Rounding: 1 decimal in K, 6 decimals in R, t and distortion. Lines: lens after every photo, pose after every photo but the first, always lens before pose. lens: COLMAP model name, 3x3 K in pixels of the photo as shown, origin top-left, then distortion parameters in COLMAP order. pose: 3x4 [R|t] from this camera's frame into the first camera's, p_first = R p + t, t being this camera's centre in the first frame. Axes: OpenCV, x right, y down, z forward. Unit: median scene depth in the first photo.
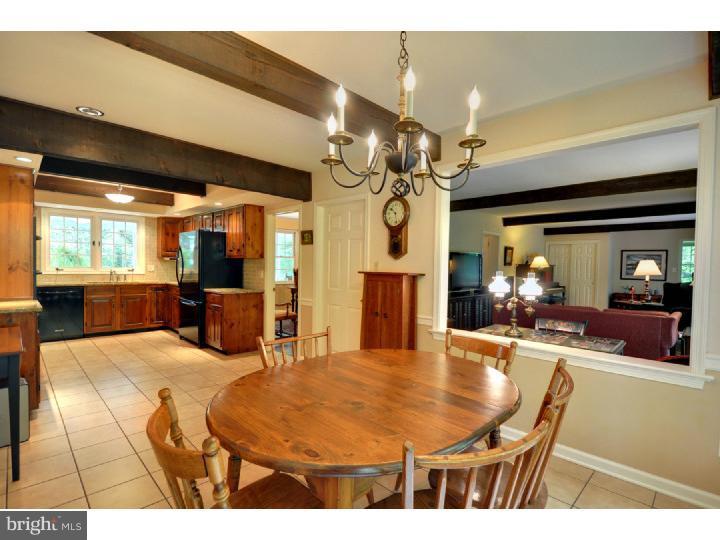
lens RADIAL K [[367.0, 0, 360.0], [0, 367.0, 270.0], [0, 0, 1]] dist [0.014351, -0.013195]
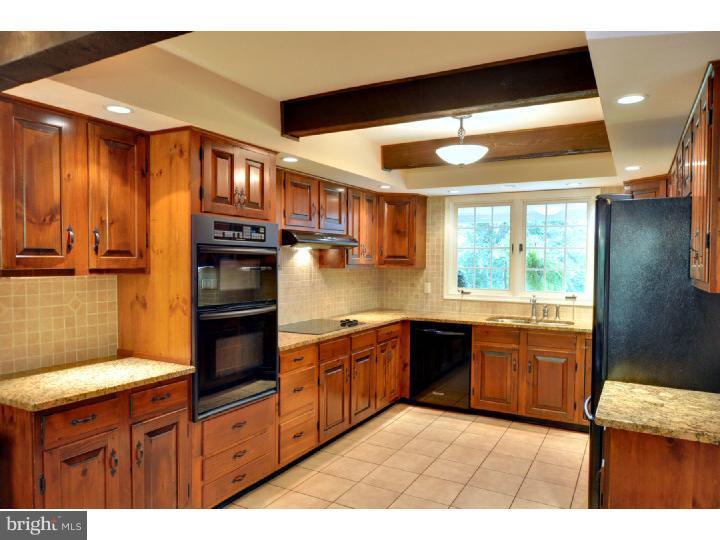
lens RADIAL K [[490.5, 0, 360.0], [0, 490.5, 270.0], [0, 0, 1]] dist [0.000888, -0.000029]
pose [[0.292534, 0.007138, -0.956229, -0.069261], [-0.015776, 0.999872, 0.002638, -0.038569], [0.956125, 0.014314, 0.292609, 0.584007]]
